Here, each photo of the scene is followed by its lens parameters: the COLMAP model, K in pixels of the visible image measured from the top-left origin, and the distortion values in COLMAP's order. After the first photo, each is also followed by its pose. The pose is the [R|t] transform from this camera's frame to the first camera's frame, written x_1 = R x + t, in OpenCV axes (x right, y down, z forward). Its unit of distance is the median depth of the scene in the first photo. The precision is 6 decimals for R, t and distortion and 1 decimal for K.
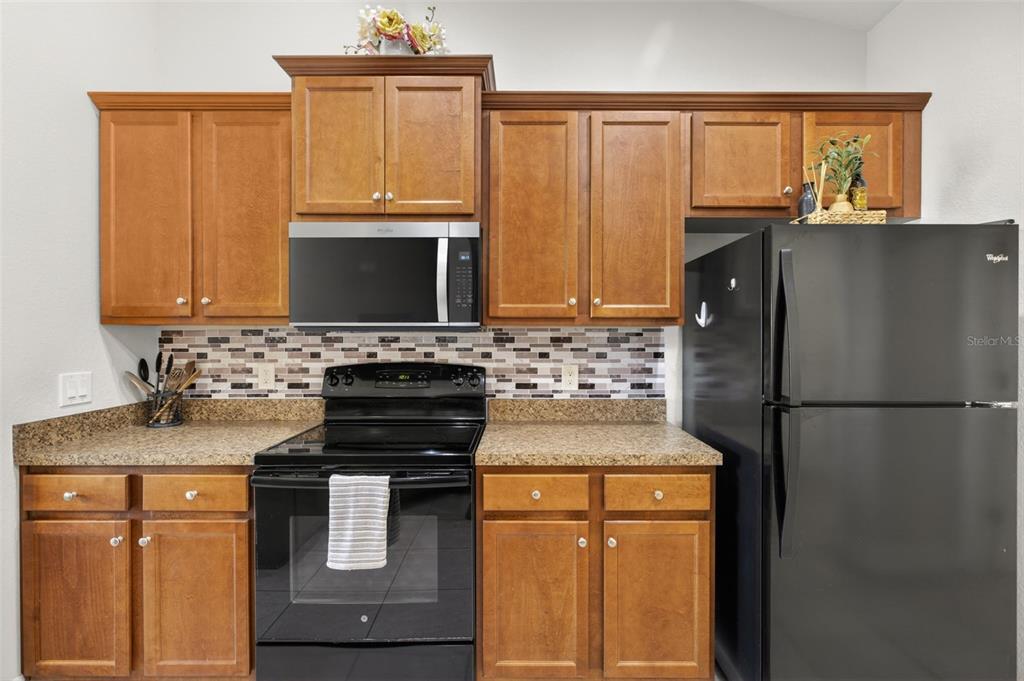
lens RADIAL K [[557.5, 0, 512.3], [0, 557.5, 332.8], [0, 0, 1]] dist [0.002987, 0.000504]
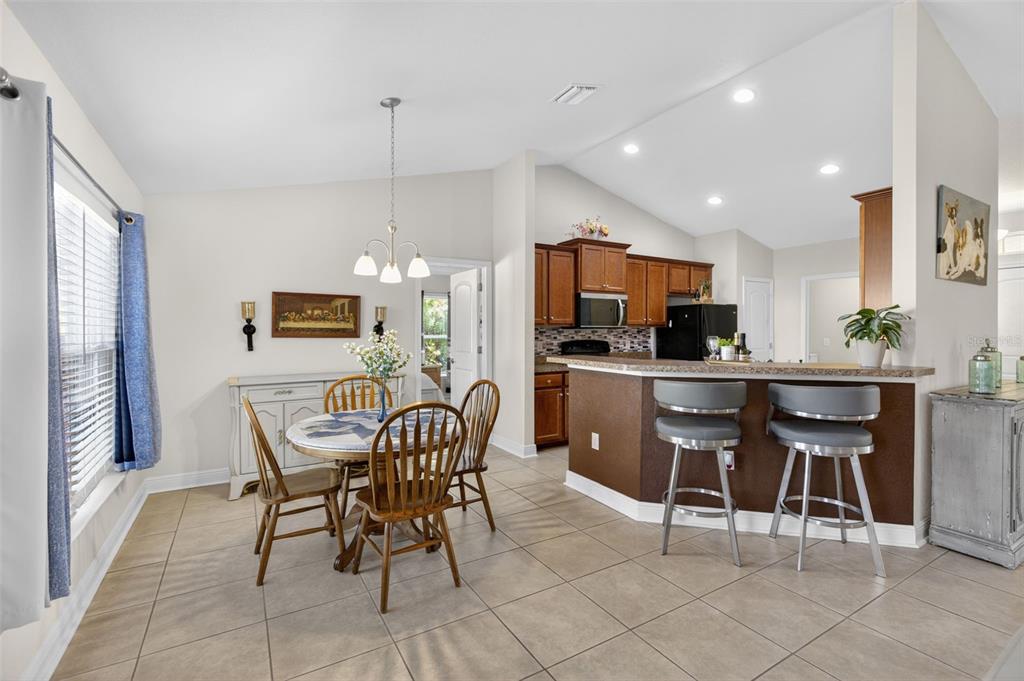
lens RADIAL K [[460.2, 0, 509.2], [0, 460.2, 335.7], [0, 0, 1]] dist [-0.004730, -0.000009]
pose [[0.866415, -0.006754, 0.499279, -1.672804], [0.011546, 0.999912, -0.006511, 0.041609], [-0.499191, 0.011406, 0.866417, -0.816235]]
